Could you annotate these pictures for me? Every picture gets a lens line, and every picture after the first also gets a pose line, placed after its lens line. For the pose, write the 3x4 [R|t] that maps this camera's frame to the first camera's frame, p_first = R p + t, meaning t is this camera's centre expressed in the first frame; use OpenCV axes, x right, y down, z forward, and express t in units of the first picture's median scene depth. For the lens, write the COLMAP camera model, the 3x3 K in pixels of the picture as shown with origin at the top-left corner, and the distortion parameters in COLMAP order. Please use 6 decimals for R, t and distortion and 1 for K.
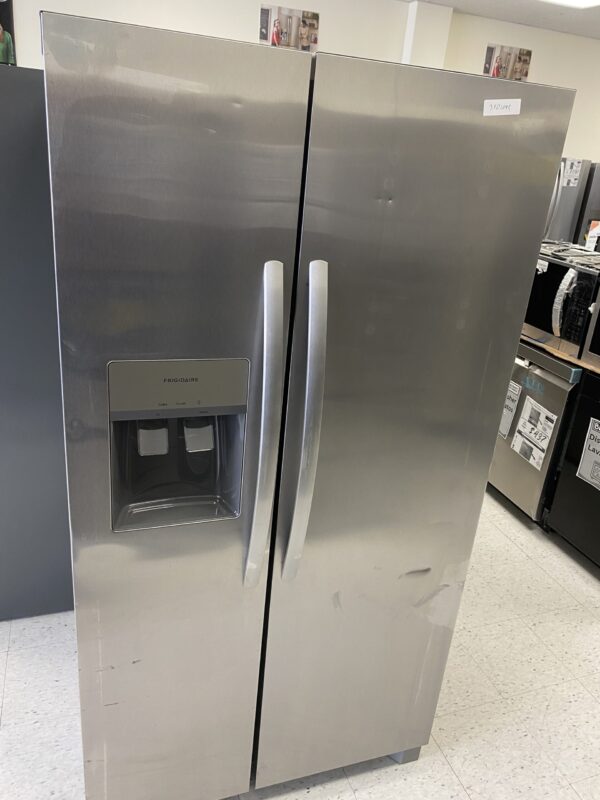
lens RADIAL K [[595.7, 0, 300.0], [0, 595.7, 400.0], [0, 0, 1]] dist [0.007455, -0.008864]
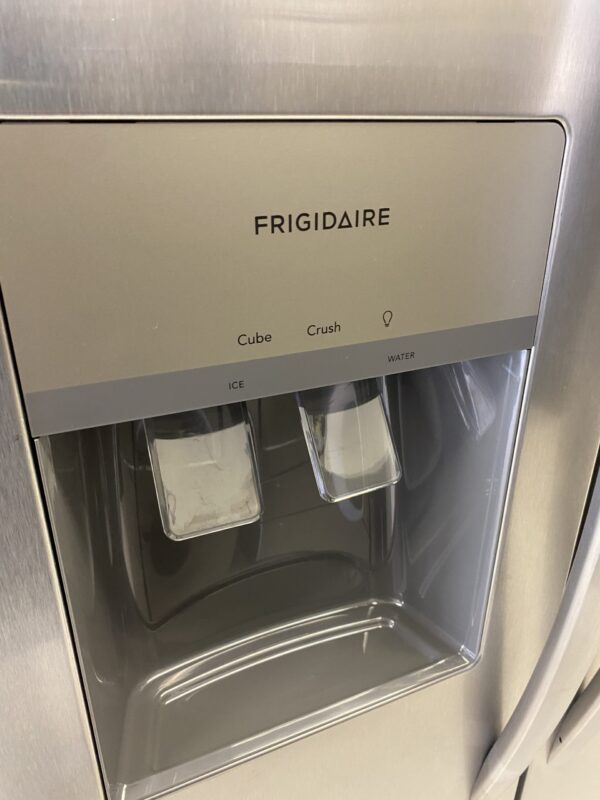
lens RADIAL K [[595.7, 0, 300.0], [0, 595.7, 400.0], [0, 0, 1]] dist [0.007455, -0.008864]
pose [[0.993672, -0.110339, 0.021013, -0.202892], [0.108885, 0.992184, 0.060945, 0.017315], [-0.027574, -0.058271, 0.997920, 0.709047]]
